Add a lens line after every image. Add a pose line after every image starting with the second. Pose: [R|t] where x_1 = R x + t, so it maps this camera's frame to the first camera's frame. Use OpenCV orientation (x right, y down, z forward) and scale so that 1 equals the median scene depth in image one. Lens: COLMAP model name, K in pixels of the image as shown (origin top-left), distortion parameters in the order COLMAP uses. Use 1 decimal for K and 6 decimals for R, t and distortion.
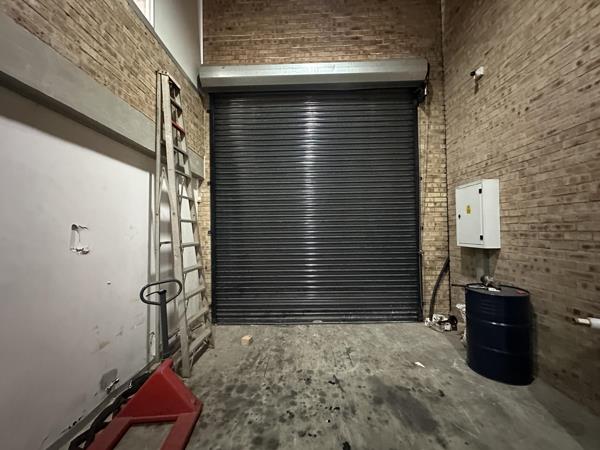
lens RADIAL K [[239.7, 0, 299.6], [0, 239.7, 225.6], [0, 0, 1]] dist [-0.001781, 0.000194]
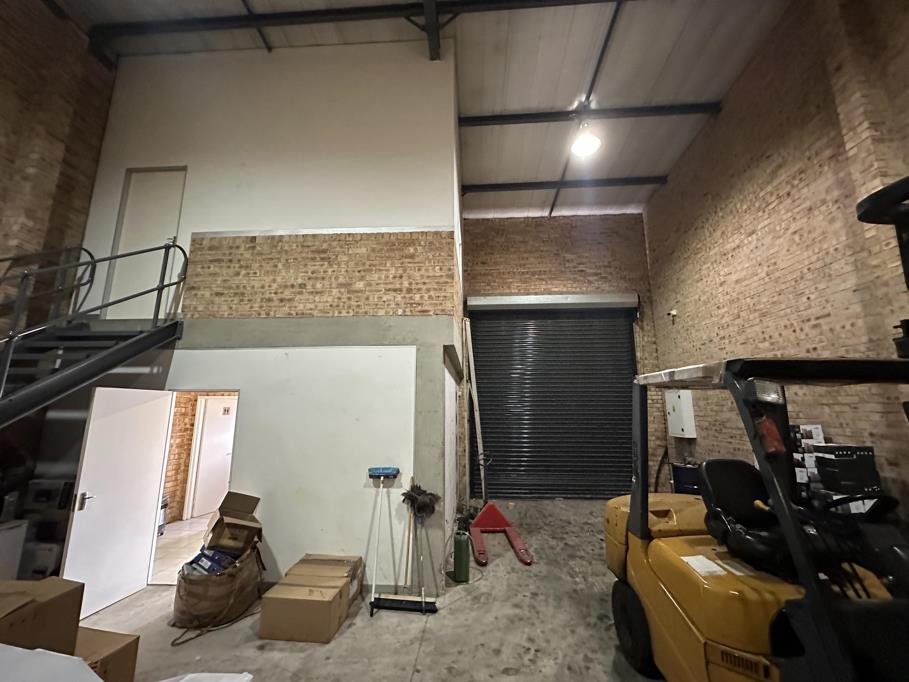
lens RADIAL K [[363.1, 0, 454.0], [0, 363.1, 342.0], [0, 0, 1]] dist [-0.001781, 0.000194]
pose [[0.998836, 0.008412, -0.047497, -0.482174], [-0.016173, 0.986080, -0.165484, -0.082692], [0.045444, 0.166059, 0.985068, -1.223680]]
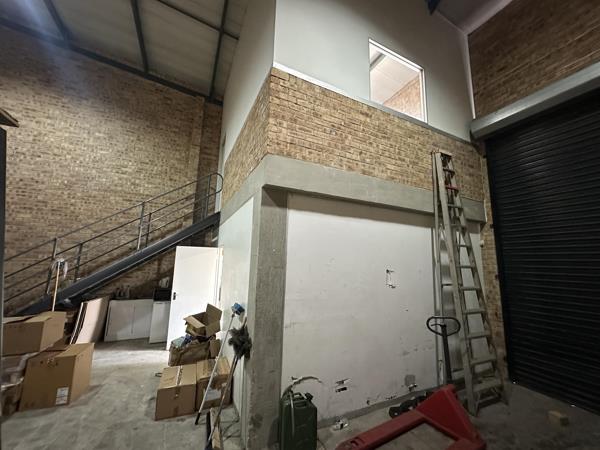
lens RADIAL K [[239.7, 0, 299.6], [0, 239.7, 225.6], [0, 0, 1]] dist [-0.001781, 0.000194]
pose [[0.448891, -0.110888, -0.886680, 0.188814], [-0.014594, 0.991228, -0.131351, -0.048937], [0.893467, 0.071902, 0.443335, -0.195618]]
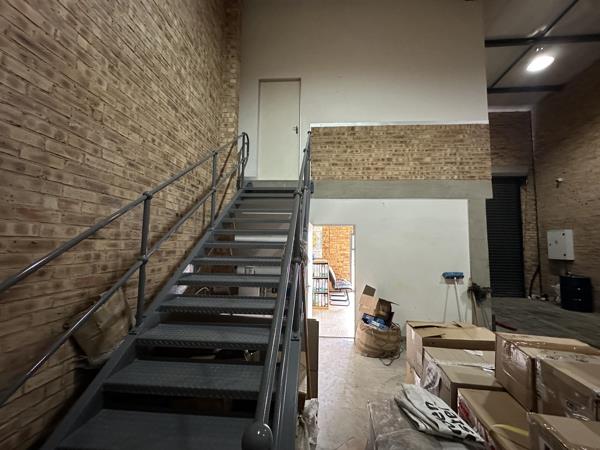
lens RADIAL K [[239.7, 0, 299.6], [0, 239.7, 225.6], [0, 0, 1]] dist [-0.001781, 0.000194]
pose [[0.997816, 0.026797, -0.060376, -1.542671], [-0.030074, 0.998086, -0.054029, -0.027182], [0.058813, 0.055727, 0.996712, -1.356069]]
